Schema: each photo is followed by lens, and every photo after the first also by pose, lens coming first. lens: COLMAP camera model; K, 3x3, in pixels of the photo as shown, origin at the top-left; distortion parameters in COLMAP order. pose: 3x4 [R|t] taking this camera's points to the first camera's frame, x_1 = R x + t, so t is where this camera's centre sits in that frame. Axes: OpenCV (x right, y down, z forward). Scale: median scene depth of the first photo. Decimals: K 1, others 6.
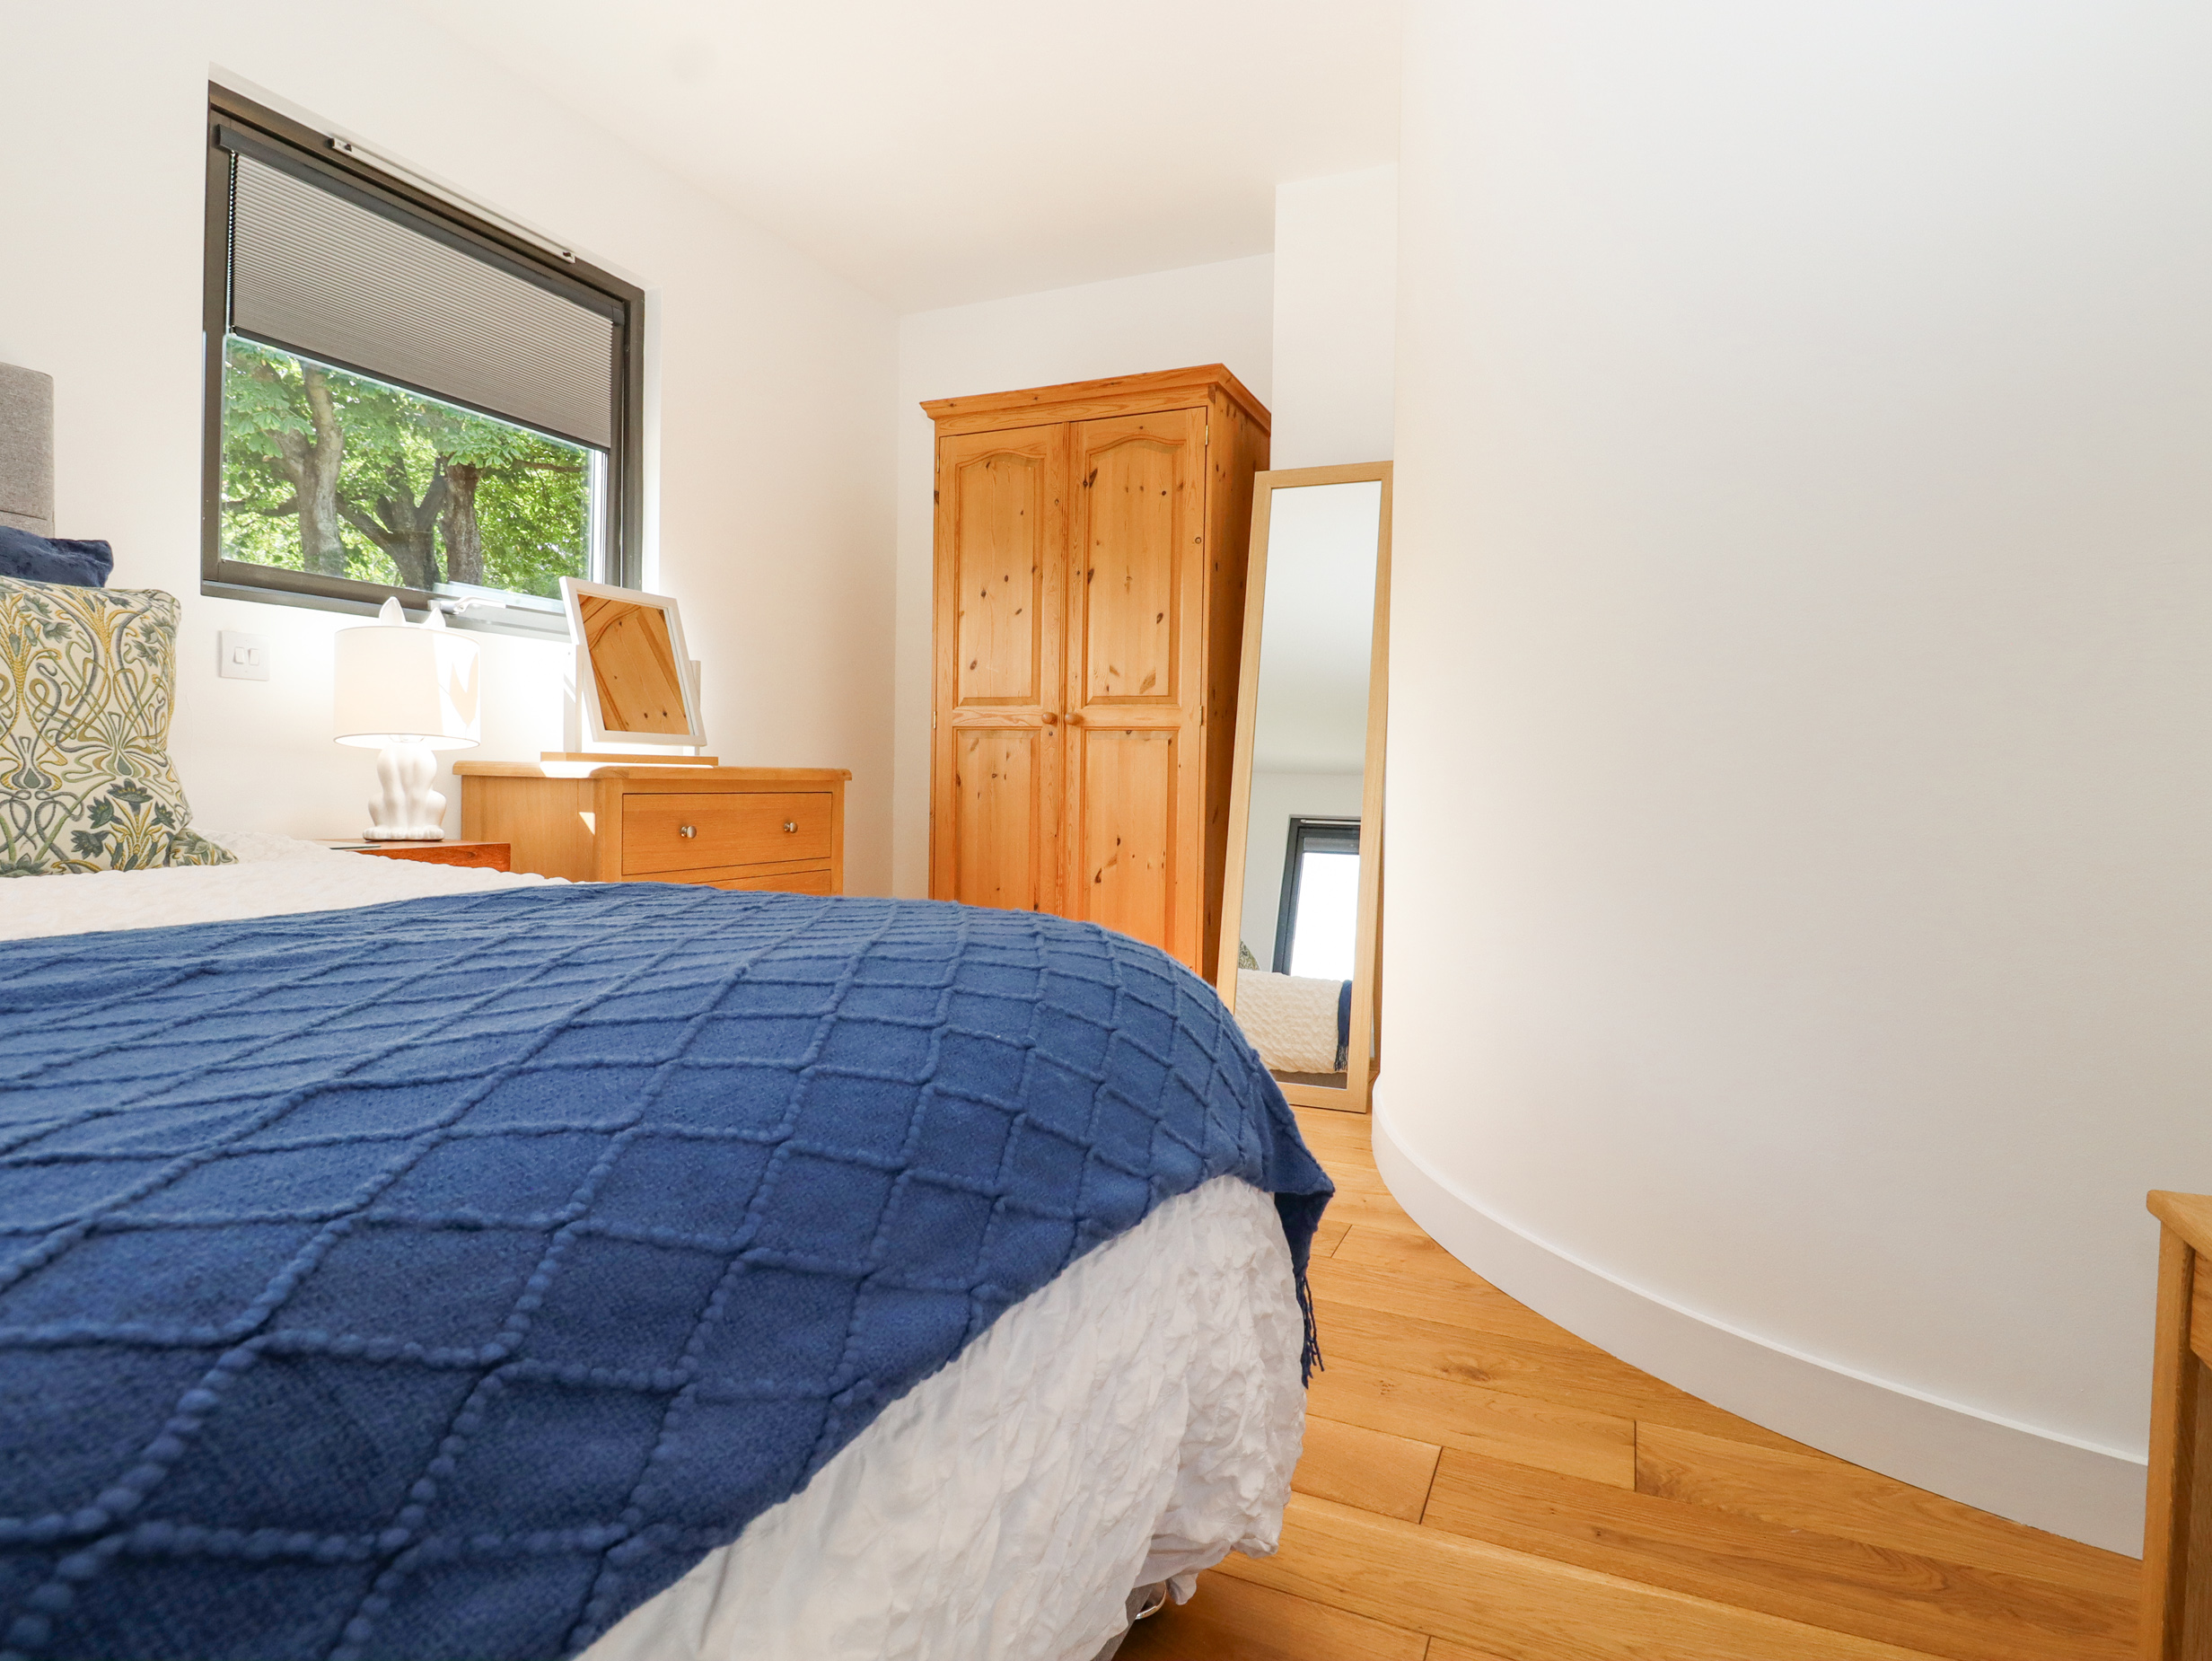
lens RADIAL K [[1156.7, 0, 1154.4], [0, 1156.7, 809.3], [0, 0, 1]] dist [-0.002208, -0.011161]
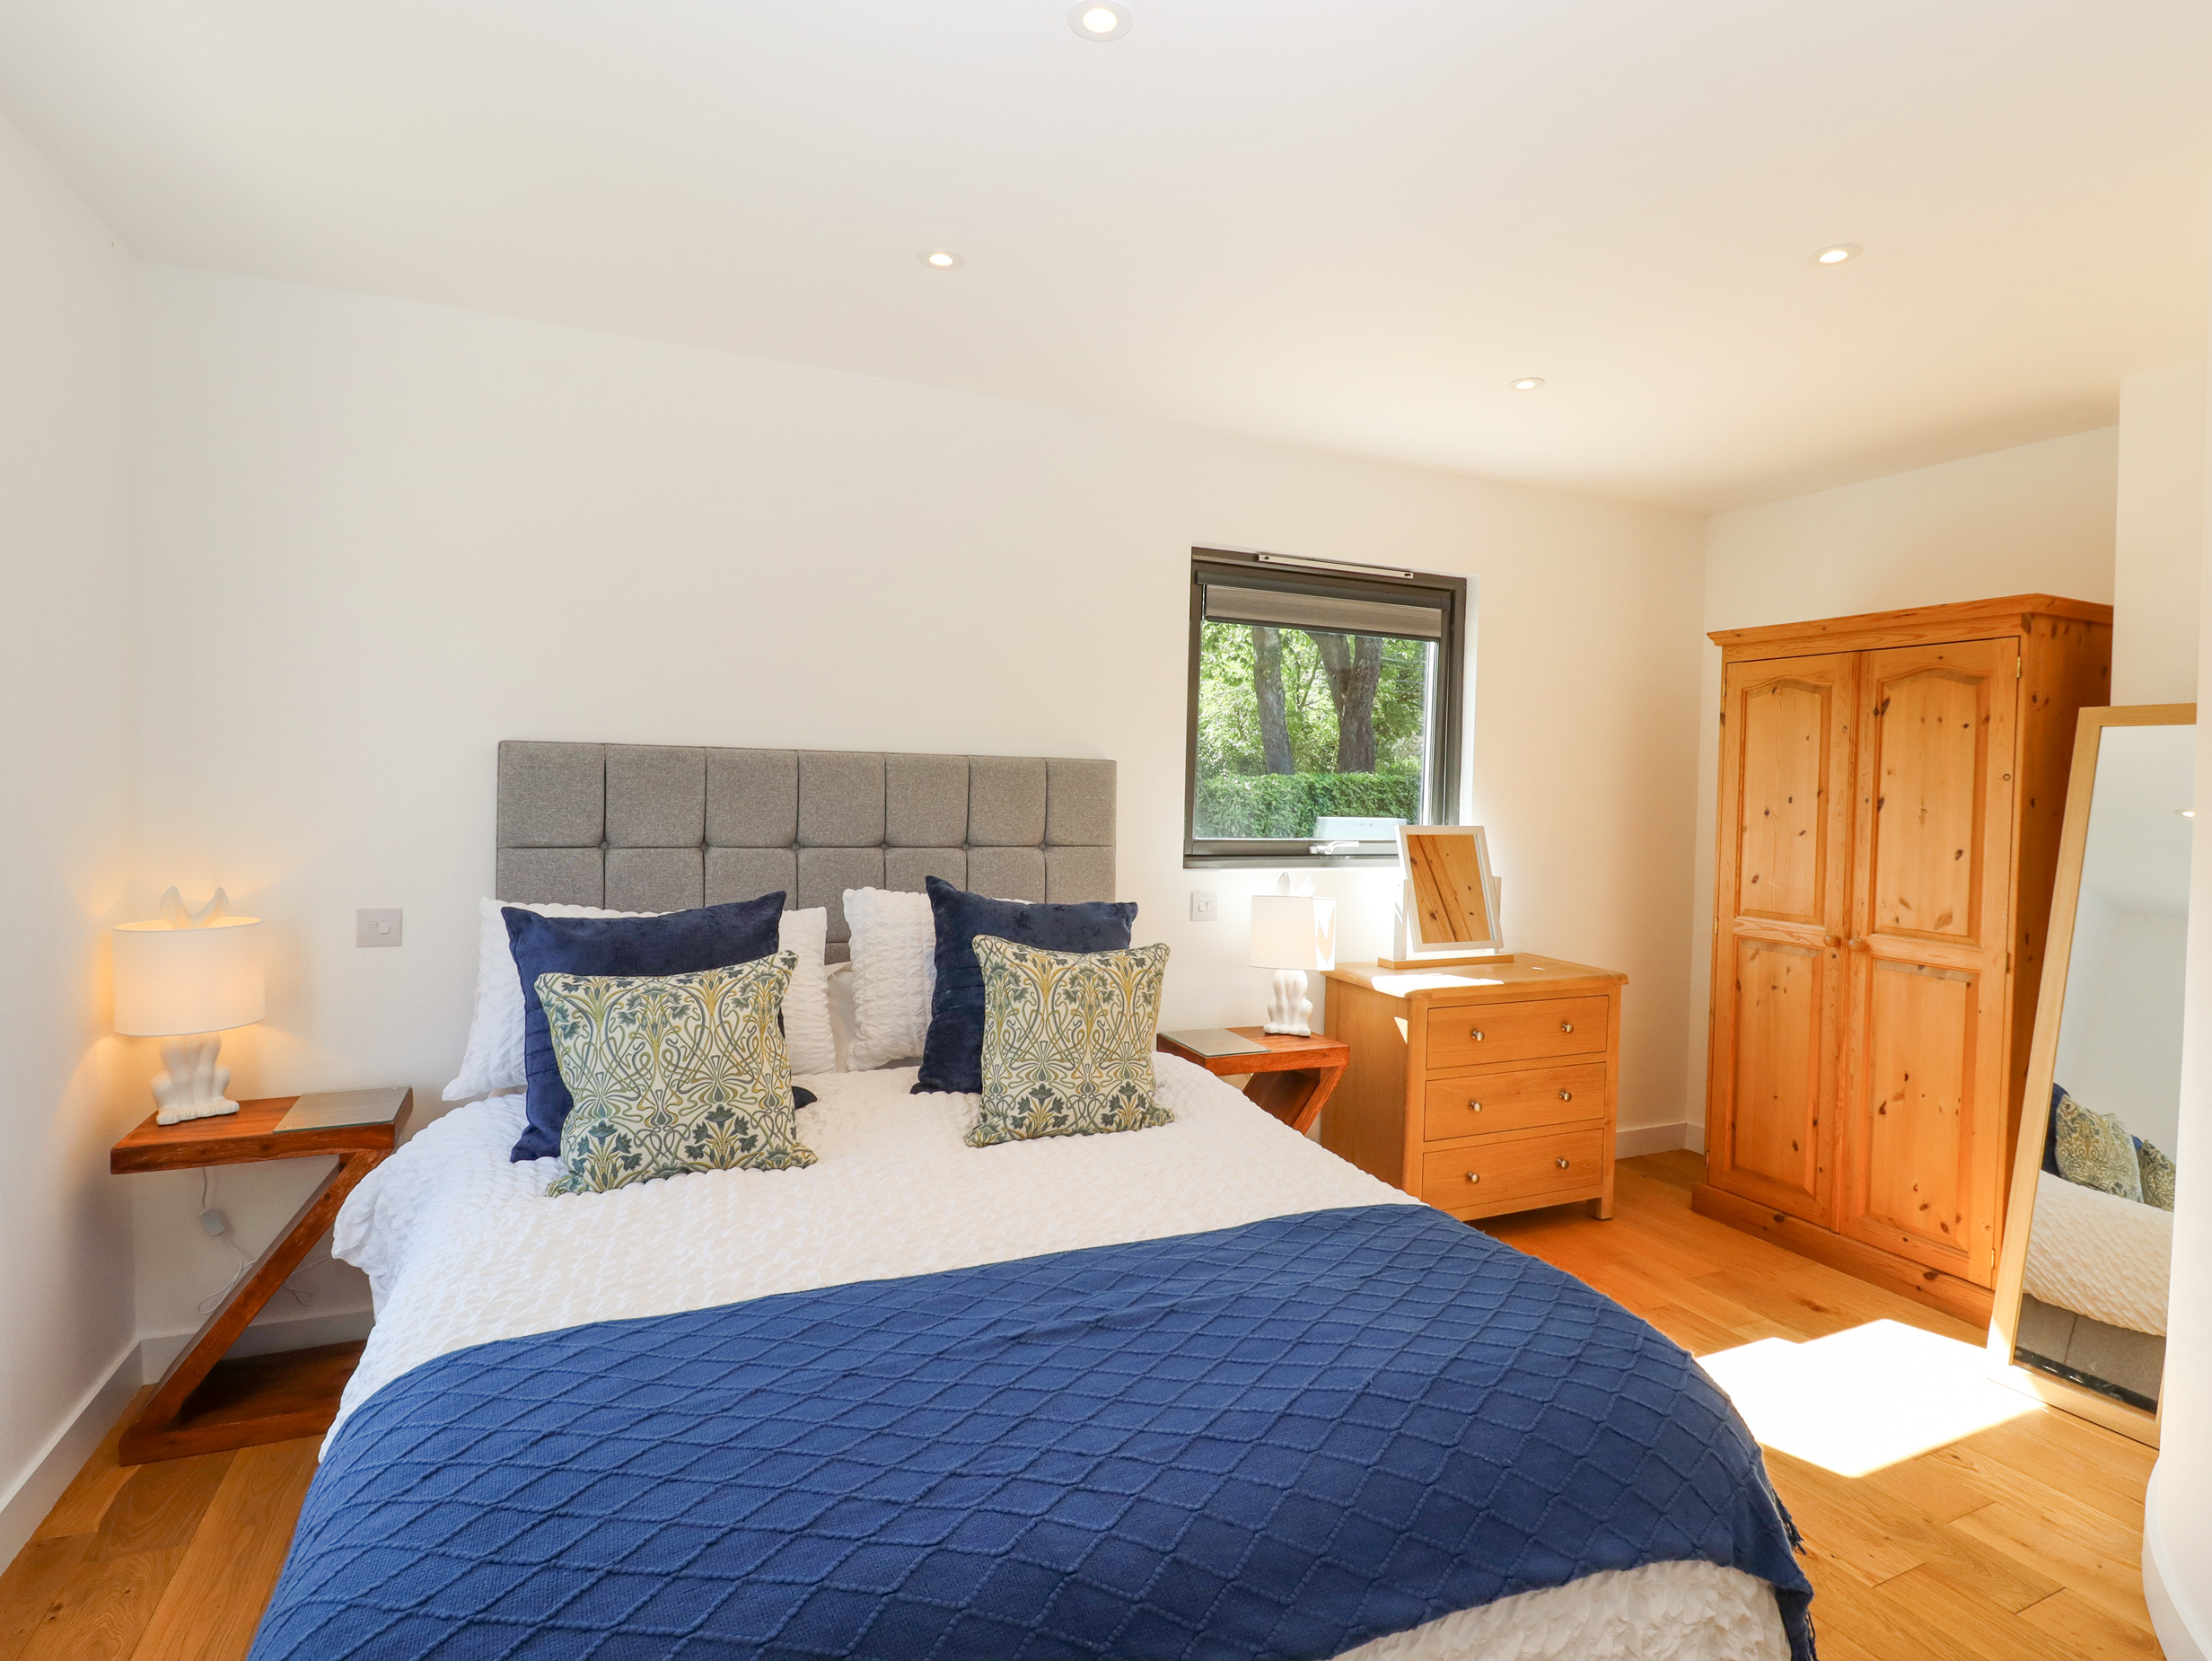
lens RADIAL K [[1156.7, 0, 1128.0], [0, 1156.7, 822.5], [0, 0, 1]] dist [-0.002208, -0.011161]
pose [[0.736273, 0.018155, -0.676441, 0.153660], [-0.027580, 0.999615, -0.003190, -0.182742], [0.676122, 0.021005, 0.736490, -0.182874]]
